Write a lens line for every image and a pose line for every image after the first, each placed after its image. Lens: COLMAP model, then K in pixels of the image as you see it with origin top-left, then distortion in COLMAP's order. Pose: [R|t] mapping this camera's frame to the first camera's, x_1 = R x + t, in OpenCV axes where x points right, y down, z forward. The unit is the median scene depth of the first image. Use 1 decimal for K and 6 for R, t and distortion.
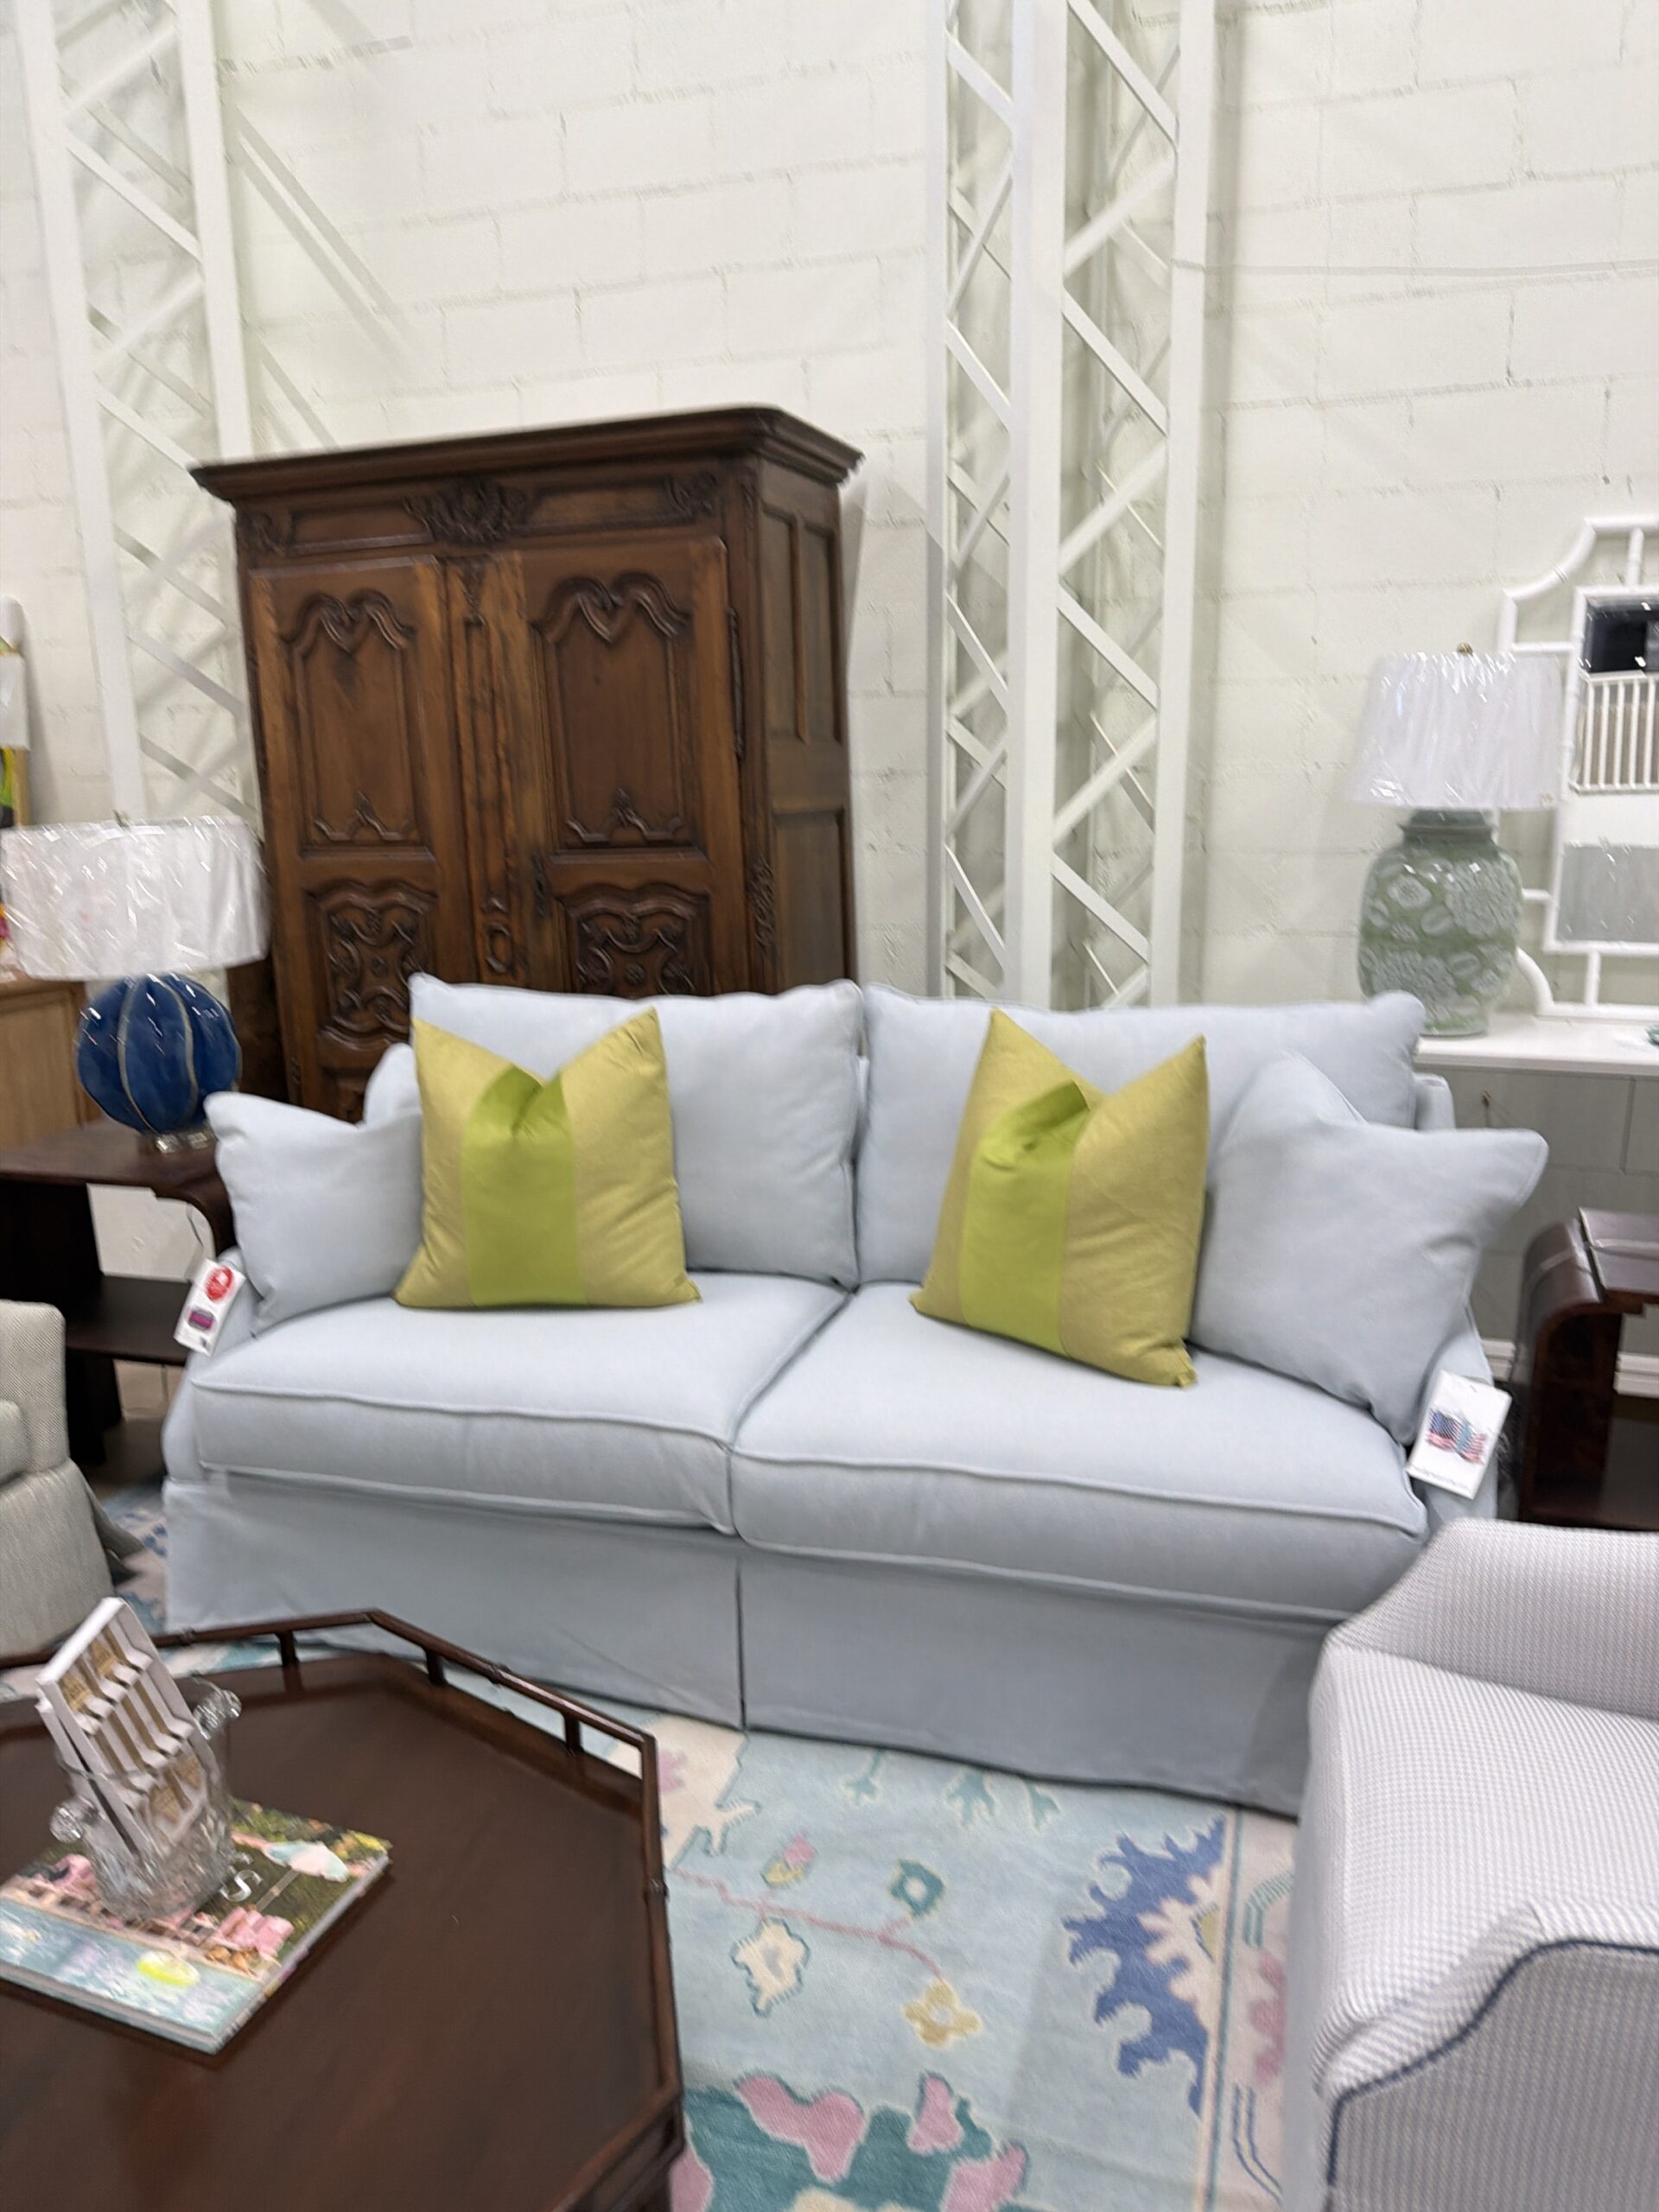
lens RADIAL K [[1502.6, 0, 852.3], [0, 1502.6, 1141.4], [0, 0, 1]] dist [0.166266, -0.241963]
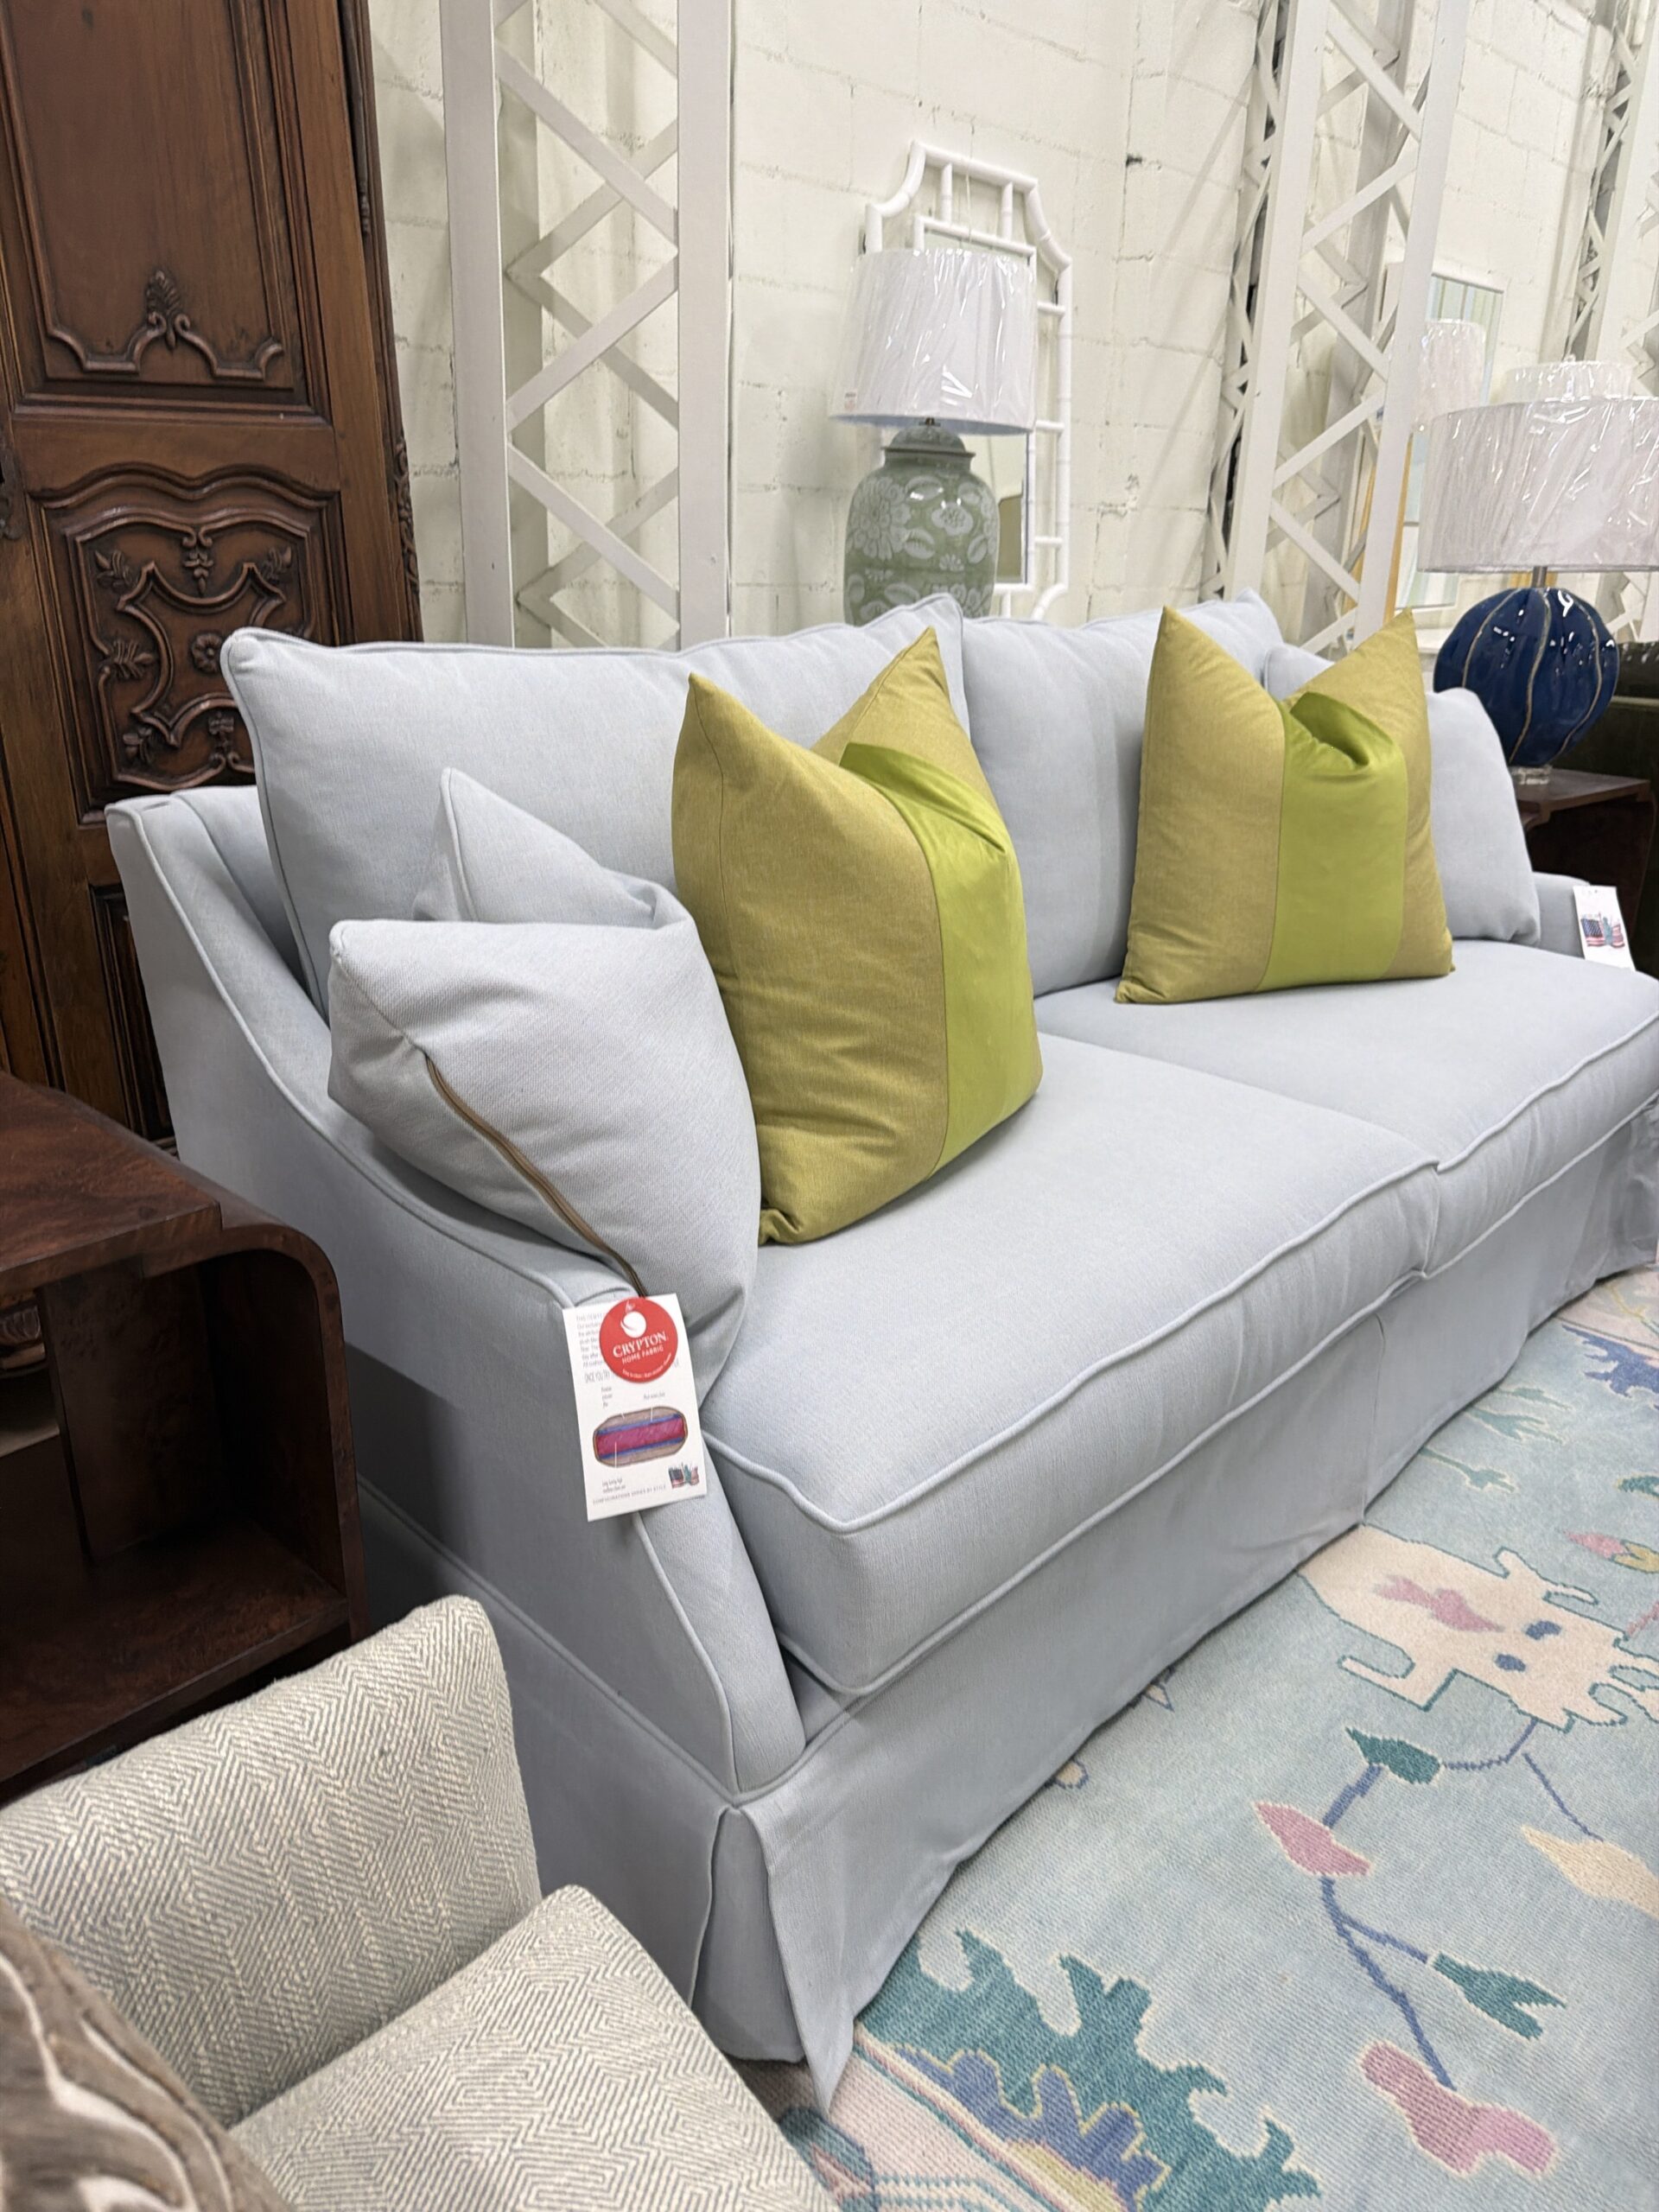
lens RADIAL K [[1578.8, 0, 826.1], [0, 1578.8, 1081.4], [0, 0, 1]] dist [0.025189, -0.008033]
pose [[0.428254, -0.274163, 0.861065, -0.750728], [0.192675, 0.958658, 0.209408, -0.056299], [-0.882879, 0.076226, 0.463374, 0.755309]]
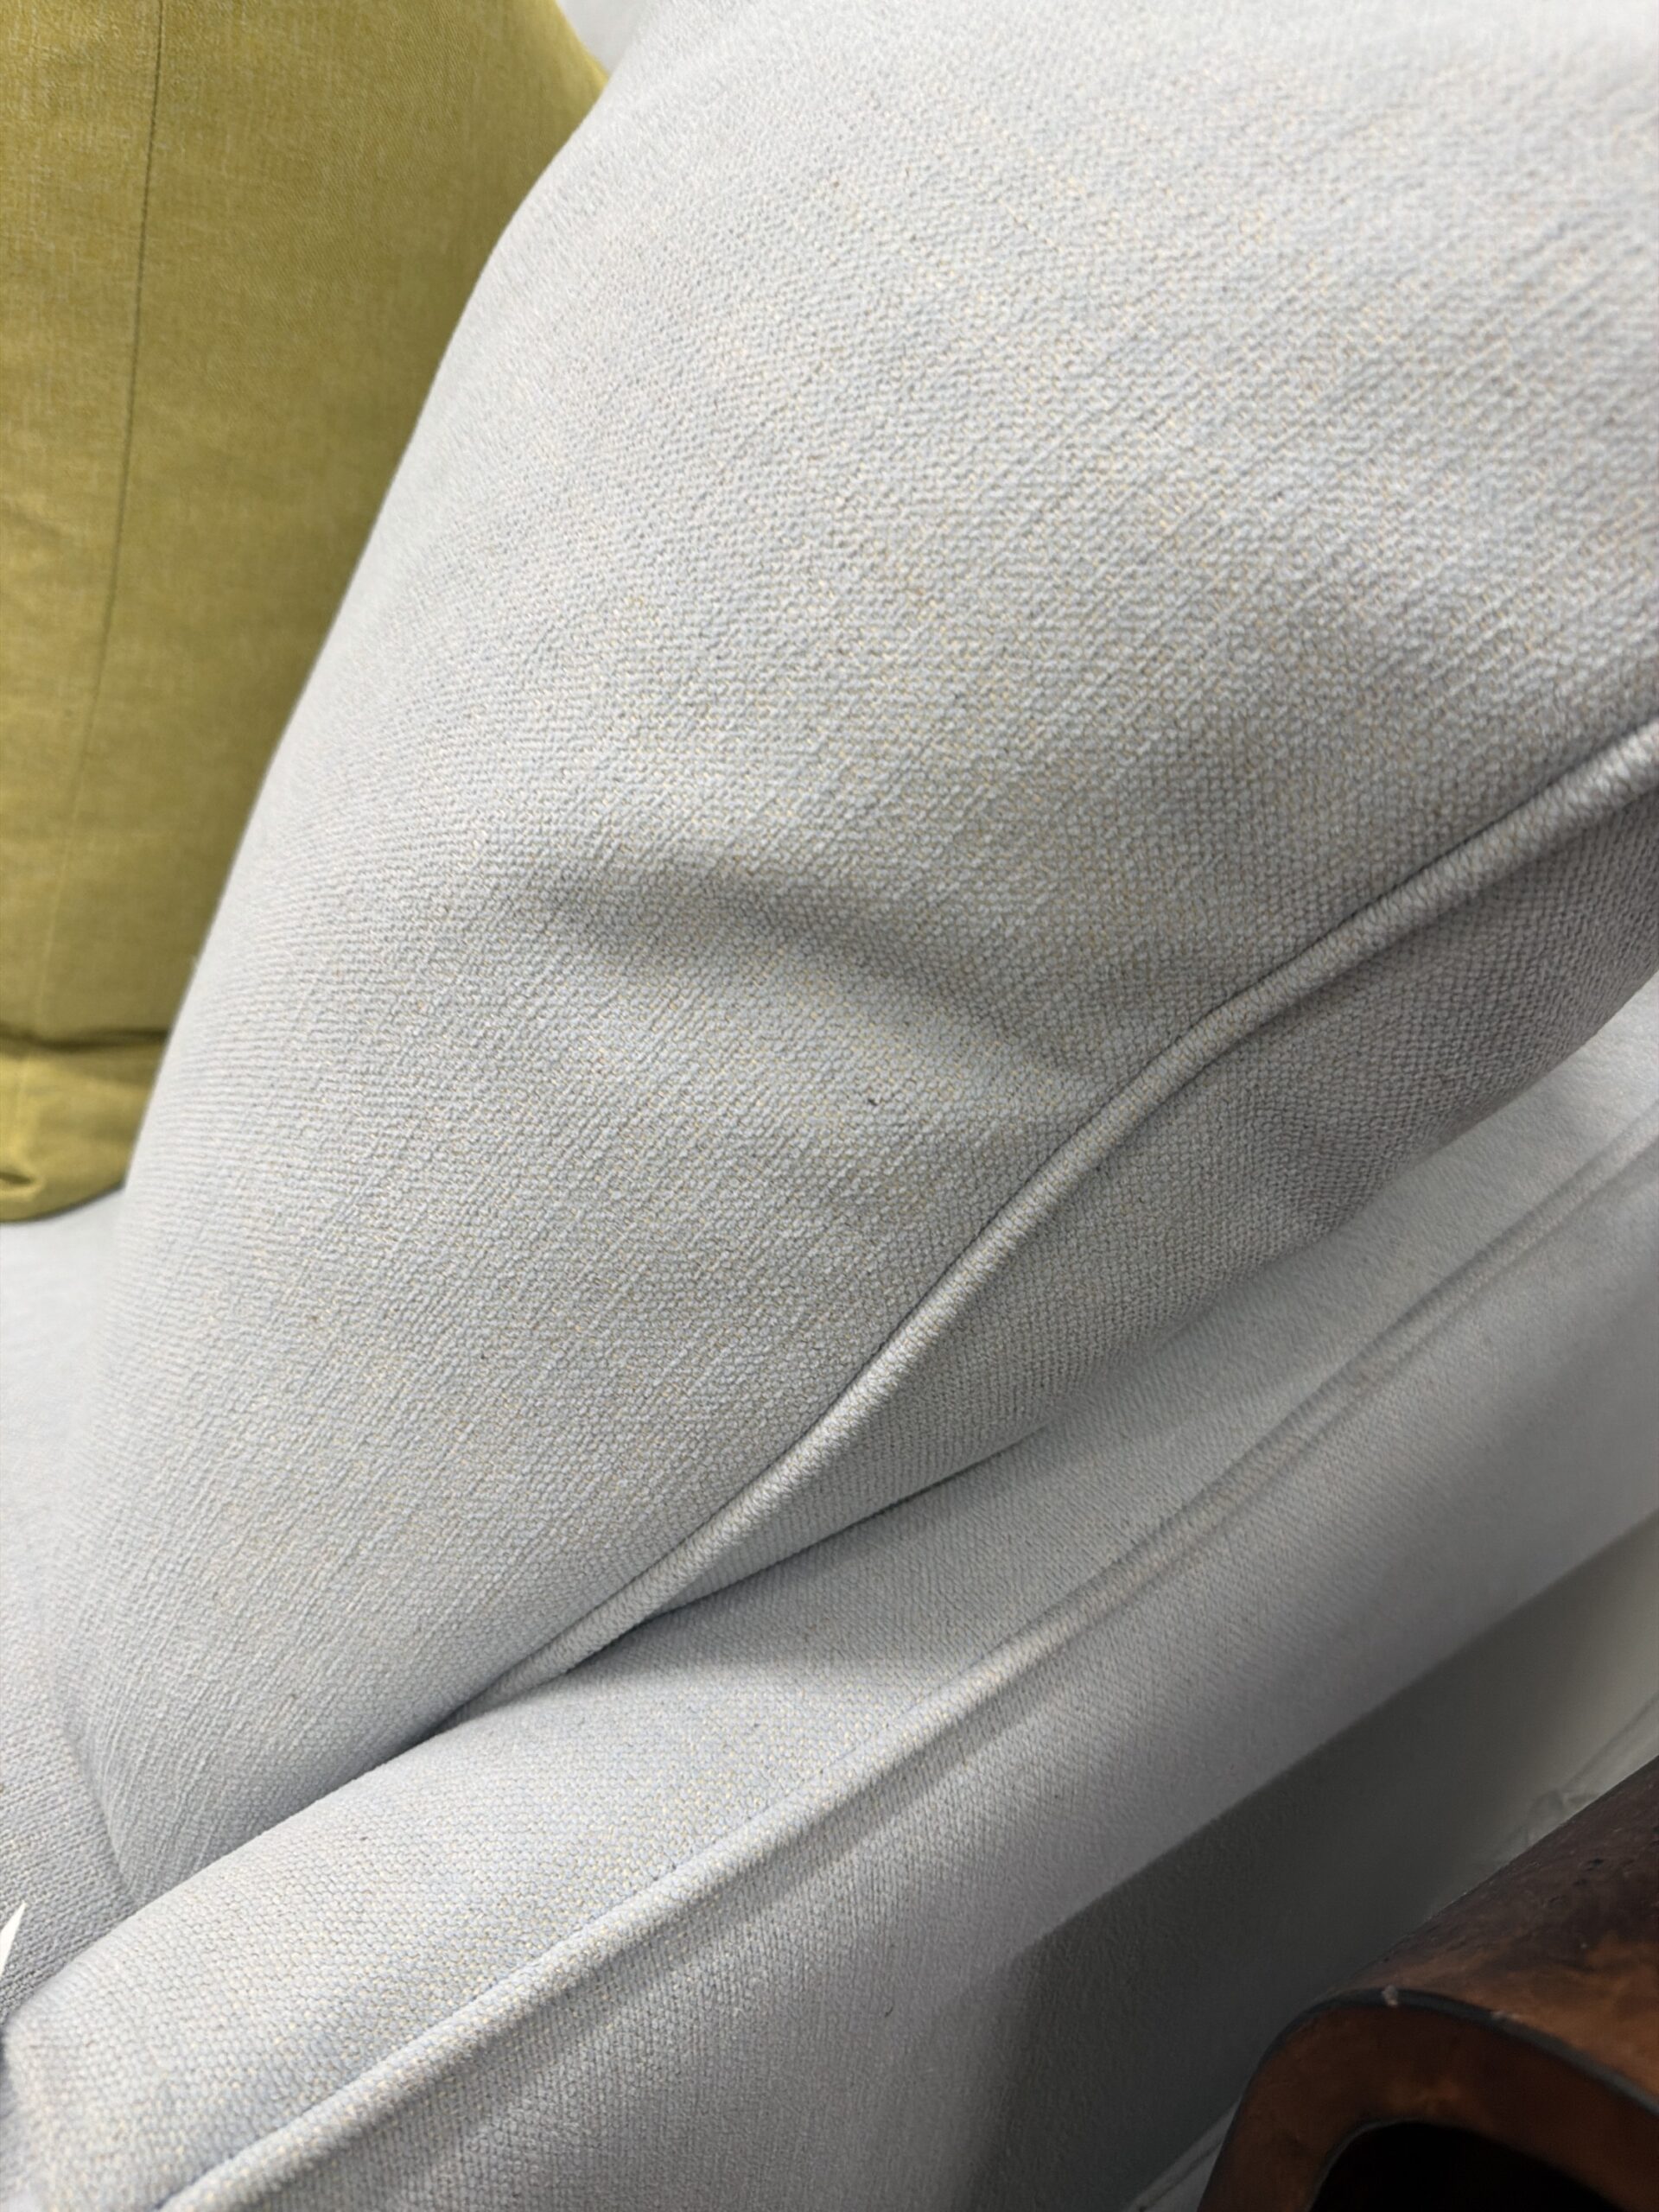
lens RADIAL K [[1524.6, 0, 821.3], [0, 1524.6, 1116.0], [0, 0, 1]] dist [0.093996, -0.100969]
pose [[0.781008, 0.361949, -0.508940, 0.375659], [-0.214390, 0.920792, 0.325852, 0.034223], [0.586570, -0.145382, 0.796743, 0.756476]]
